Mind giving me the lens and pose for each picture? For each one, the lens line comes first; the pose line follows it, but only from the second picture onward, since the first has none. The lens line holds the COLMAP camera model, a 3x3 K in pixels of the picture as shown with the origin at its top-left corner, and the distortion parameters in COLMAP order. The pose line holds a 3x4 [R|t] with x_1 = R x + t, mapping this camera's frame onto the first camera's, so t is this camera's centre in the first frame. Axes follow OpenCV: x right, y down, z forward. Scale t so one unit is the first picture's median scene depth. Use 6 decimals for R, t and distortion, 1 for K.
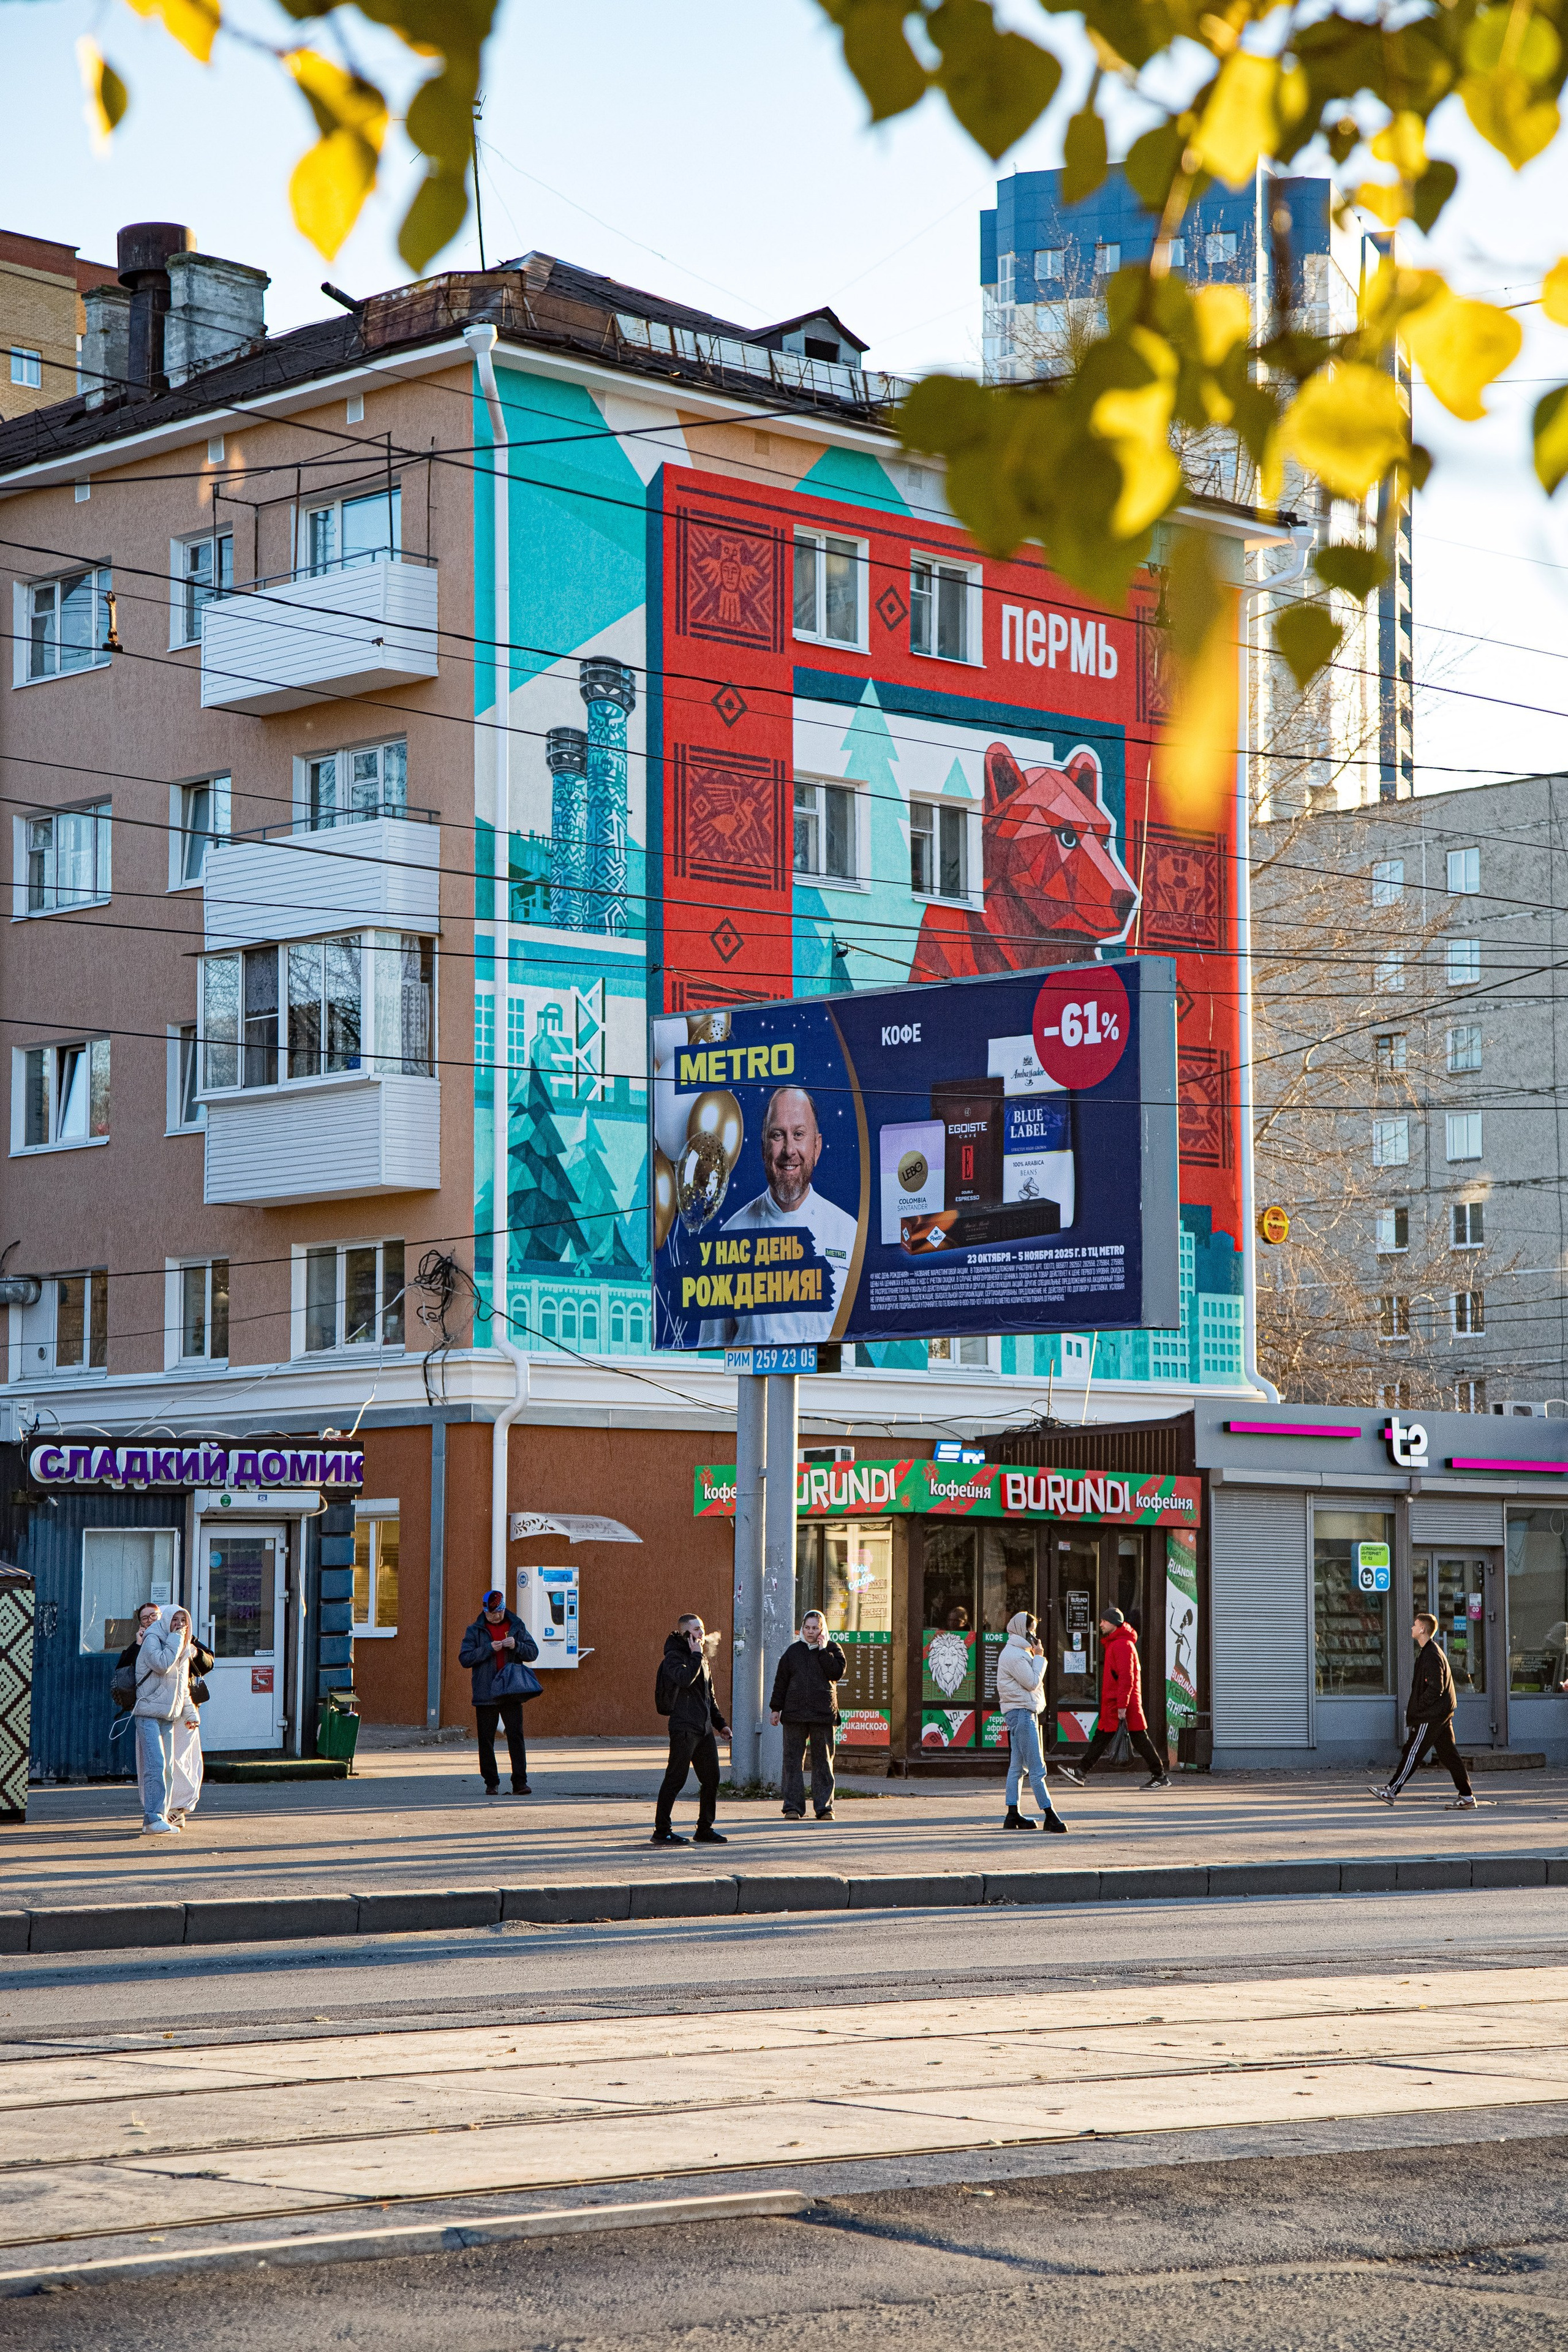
lens RADIAL K [[4825.5, 0, 786.0], [0, 4825.5, 1123.5], [0, 0, 1]] dist [0.565866, -7.581610]
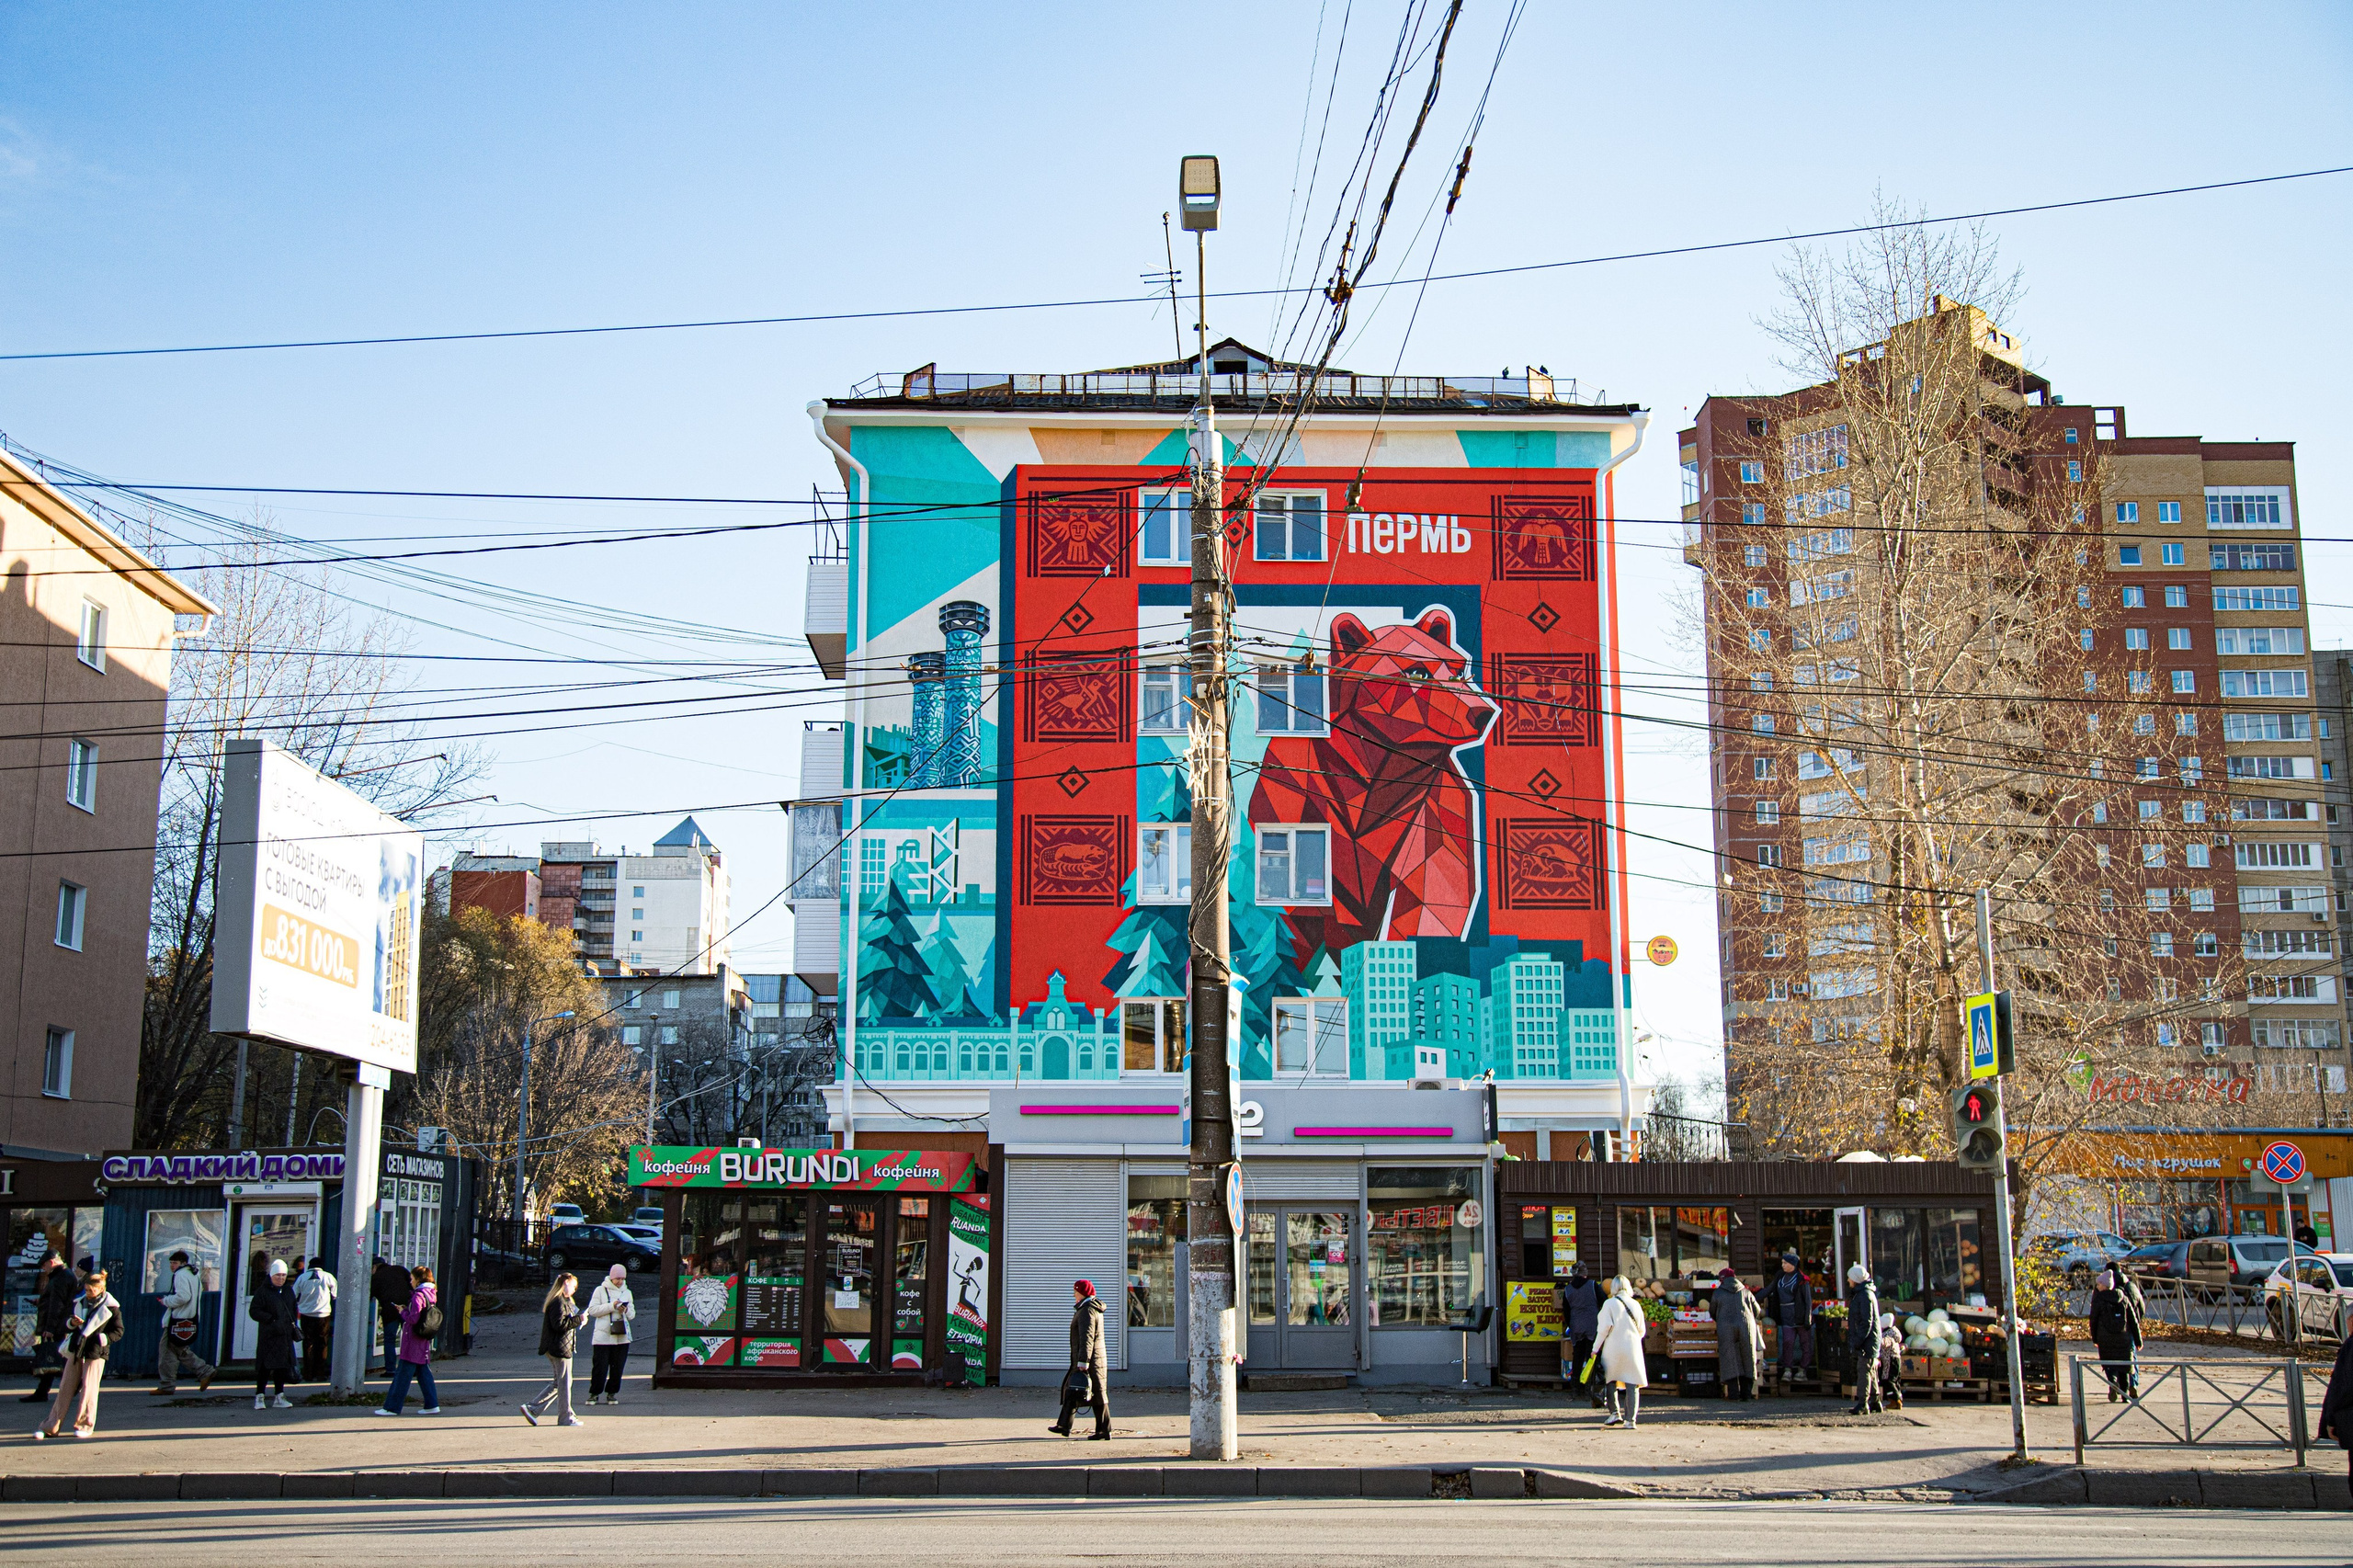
lens RADIAL K [[2484.1, 0, 1176.5], [0, 2484.1, 784.0], [0, 0, 1]] dist [0.044822, 0.017956]
pose [[0.743653, -0.130857, -0.655635, 0.499734], [0.069939, 0.990504, -0.118365, 0.052297], [0.664898, 0.042168, 0.745743, 0.490191]]
